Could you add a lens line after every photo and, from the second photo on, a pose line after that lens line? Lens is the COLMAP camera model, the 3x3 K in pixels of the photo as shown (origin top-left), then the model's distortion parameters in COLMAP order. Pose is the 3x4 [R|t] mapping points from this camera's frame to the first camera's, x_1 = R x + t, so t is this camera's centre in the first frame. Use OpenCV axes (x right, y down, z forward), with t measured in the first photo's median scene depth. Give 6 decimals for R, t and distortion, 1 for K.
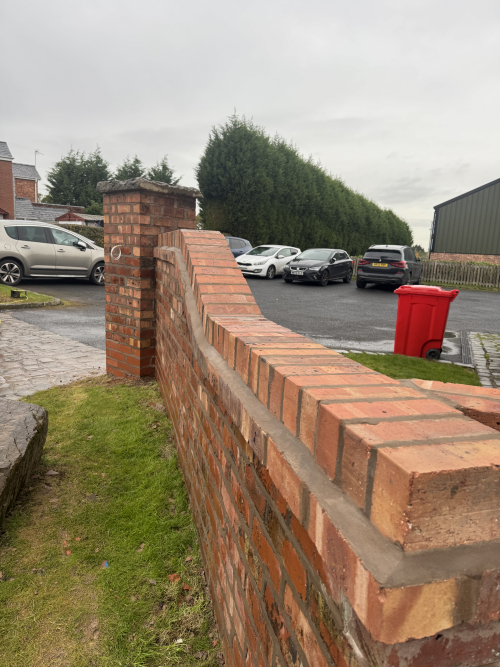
lens RADIAL K [[476.4, 0, 250.6], [0, 476.4, 333.3], [0, 0, 1]] dist [0.031339, -0.048467]
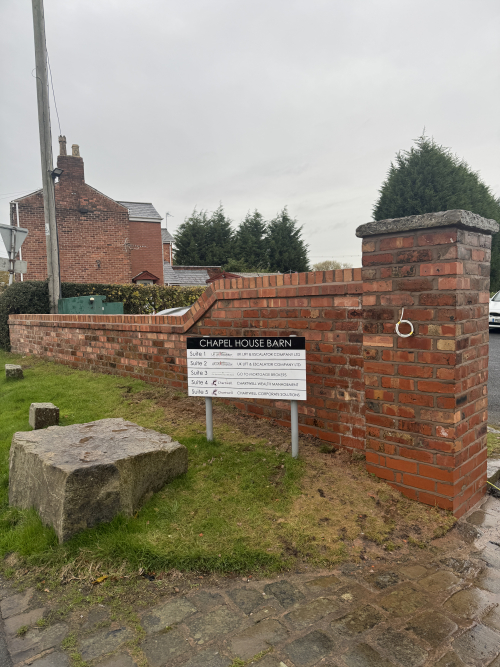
lens RADIAL K [[476.4, 0, 250.1], [0, 476.4, 333.5], [0, 0, 1]] dist [0.031339, -0.048467]
pose [[0.982079, -0.067339, -0.176030, -0.110208], [0.048843, 0.993018, -0.107375, -0.027458], [0.182031, 0.096852, 0.978511, 0.100689]]
